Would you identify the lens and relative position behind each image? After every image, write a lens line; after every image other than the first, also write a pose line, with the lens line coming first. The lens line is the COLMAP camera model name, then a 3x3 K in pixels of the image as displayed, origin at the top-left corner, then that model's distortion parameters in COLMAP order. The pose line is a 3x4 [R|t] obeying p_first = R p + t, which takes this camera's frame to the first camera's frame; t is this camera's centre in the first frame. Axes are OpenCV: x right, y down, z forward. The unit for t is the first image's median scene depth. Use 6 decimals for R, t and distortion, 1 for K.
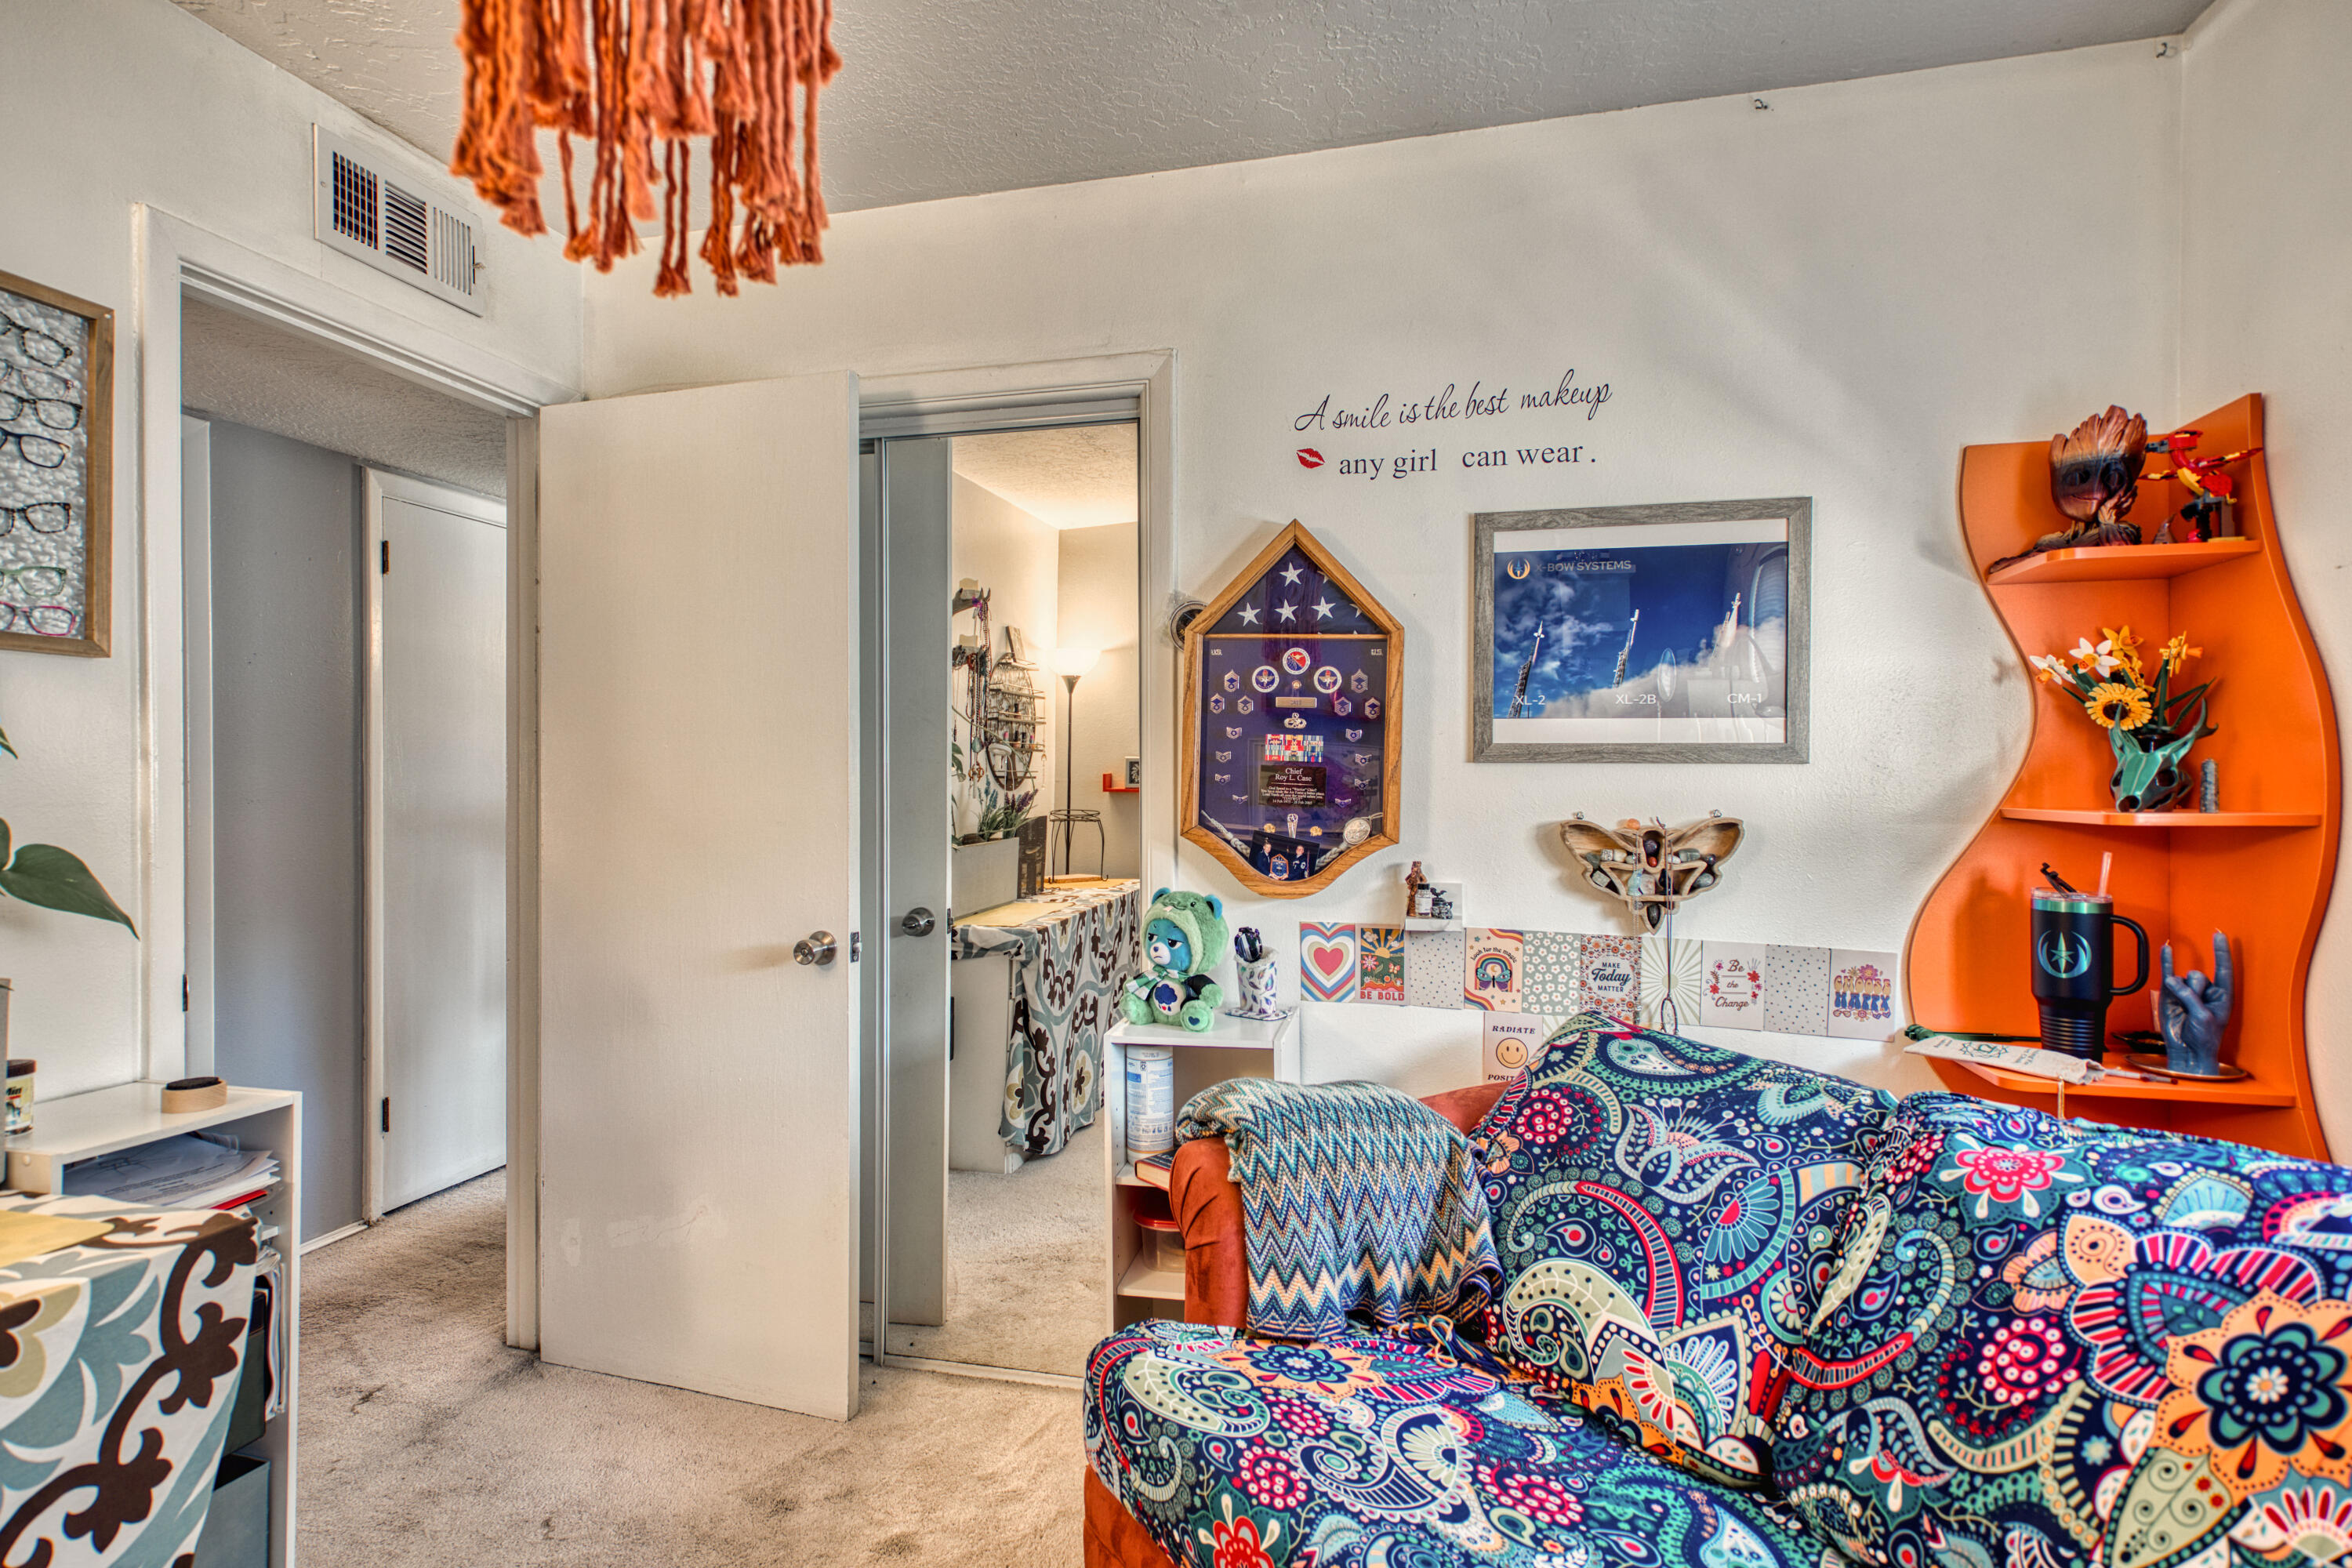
lens RADIAL K [[1169.6, 0, 1176.0], [0, 1169.6, 784.0], [0, 0, 1]] dist [0.012108, -0.000582]
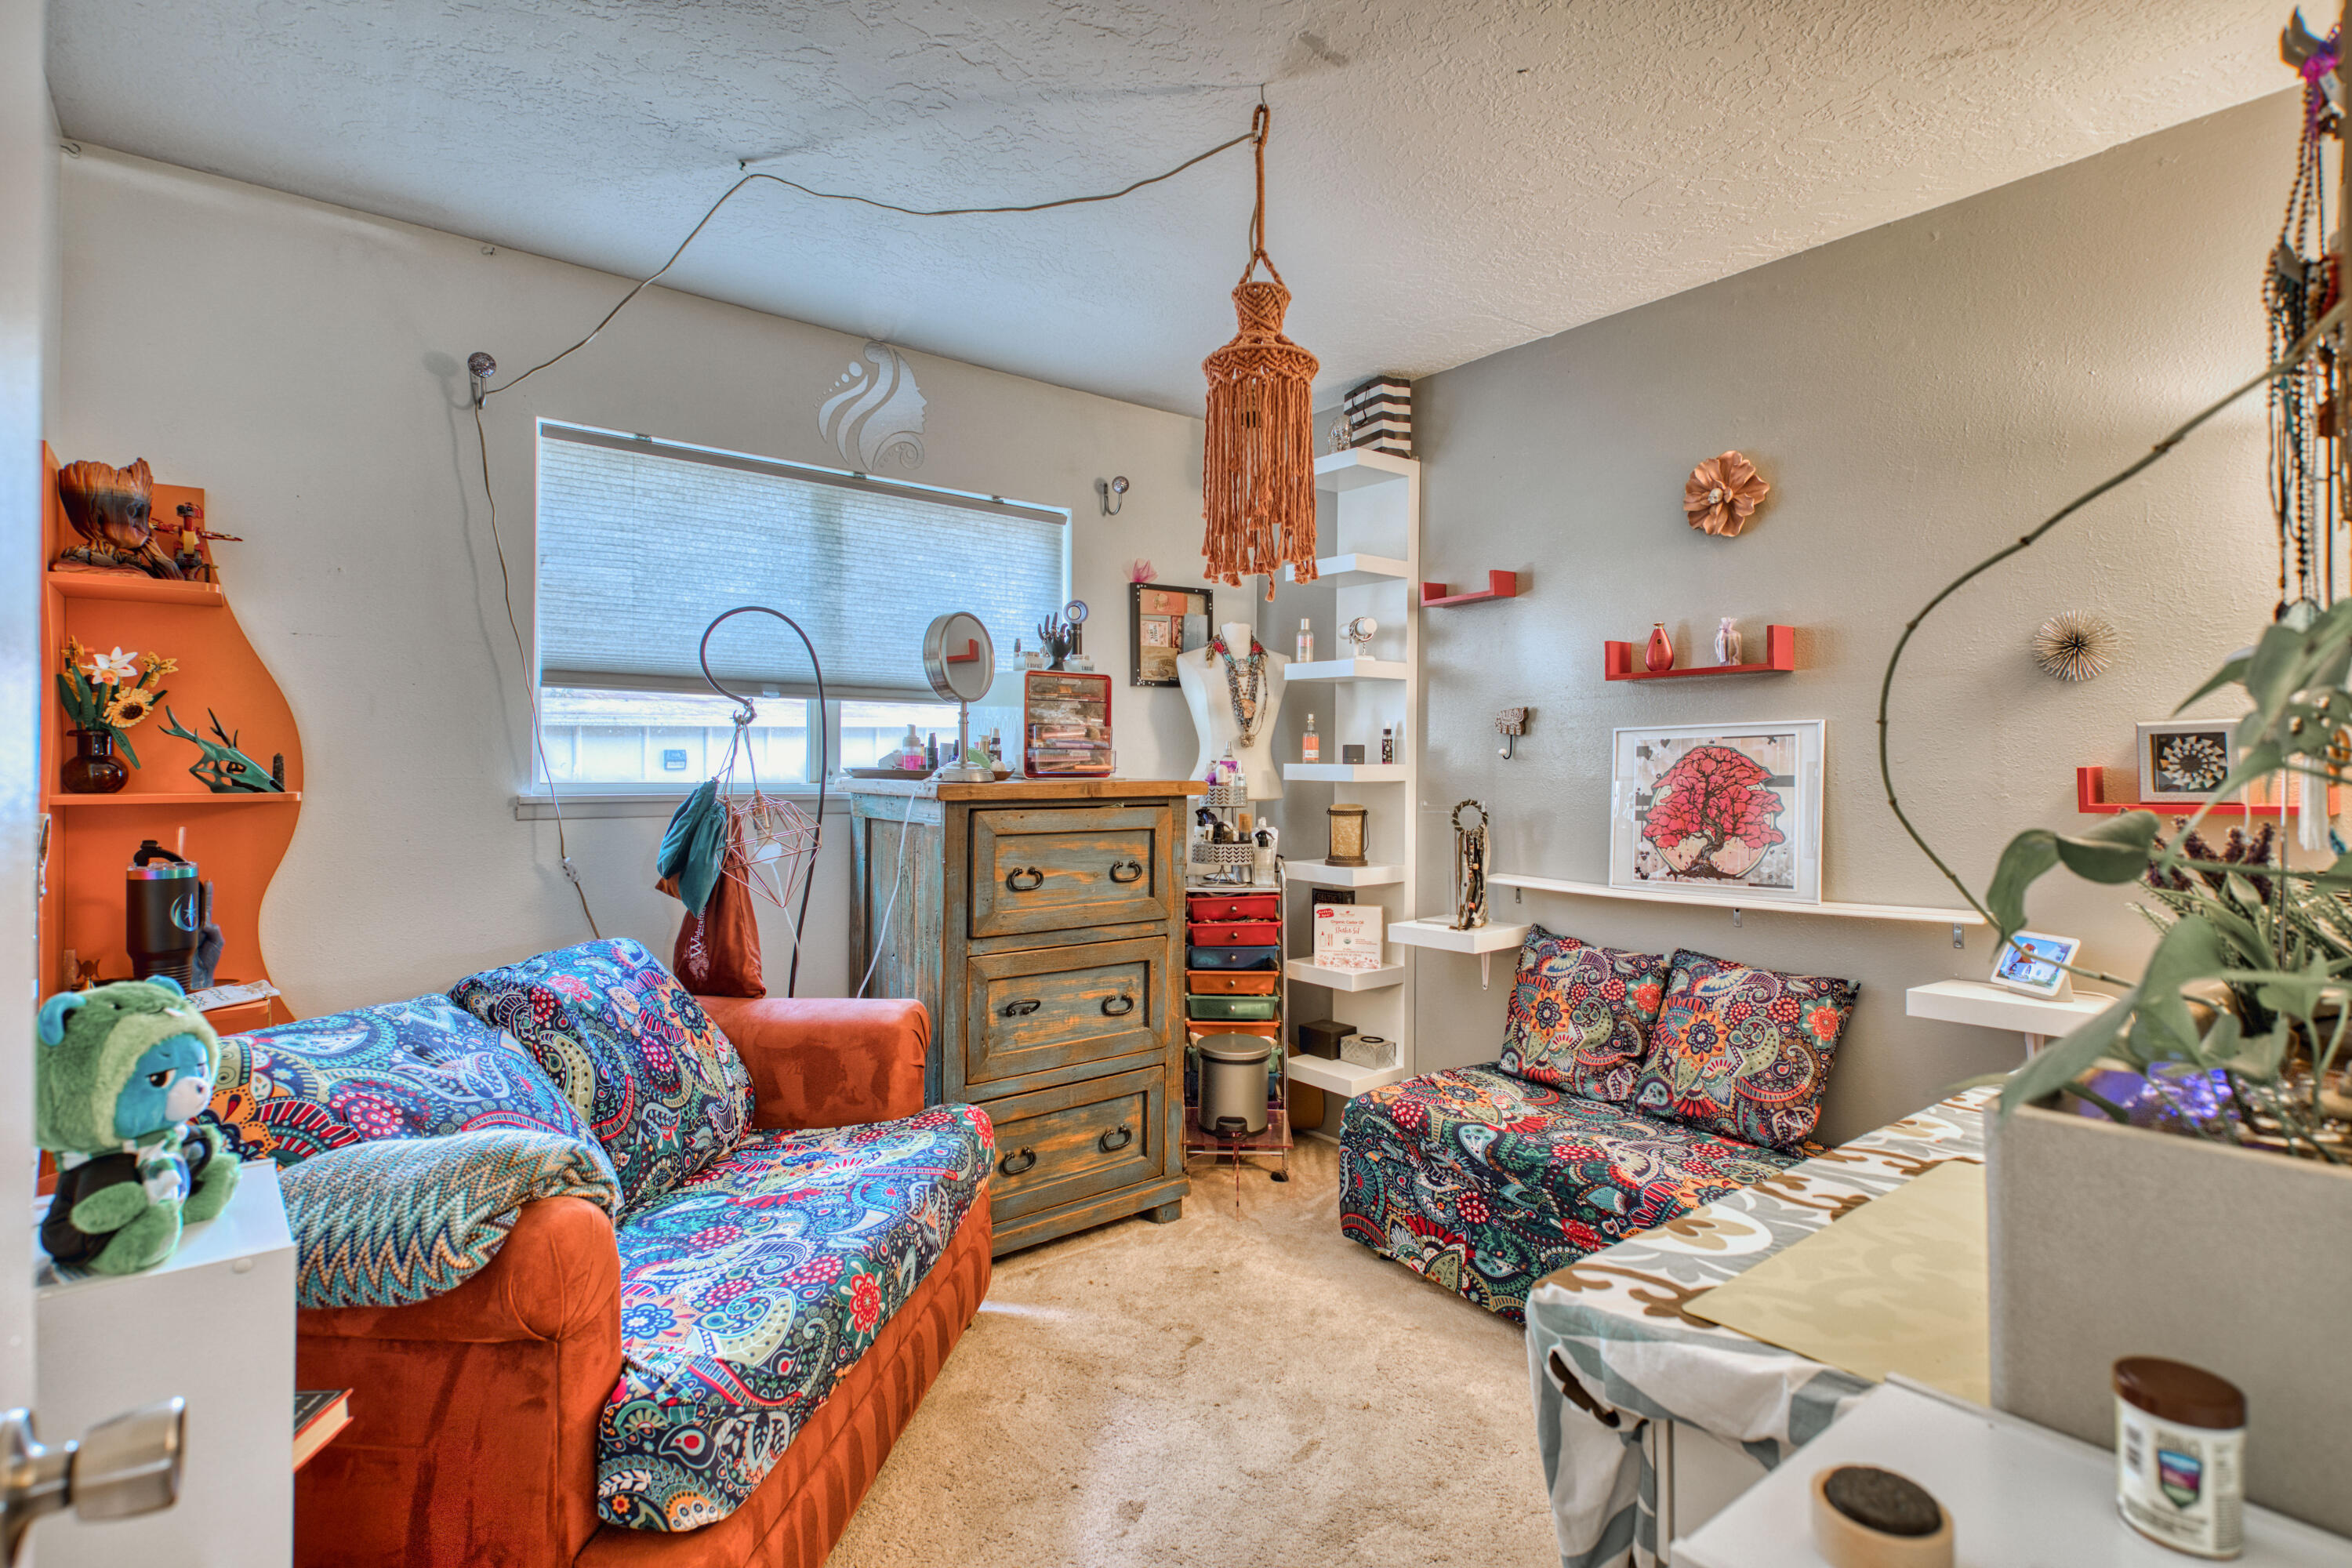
lens RADIAL K [[1169.6, 0, 1176.0], [0, 1169.6, 784.0], [0, 0, 1]] dist [0.012108, -0.000582]
pose [[-0.790284, -0.007093, 0.612700, -1.141597], [0.002187, 0.999894, 0.014396, -0.003674], [-0.612737, 0.012717, -0.790185, 1.901709]]
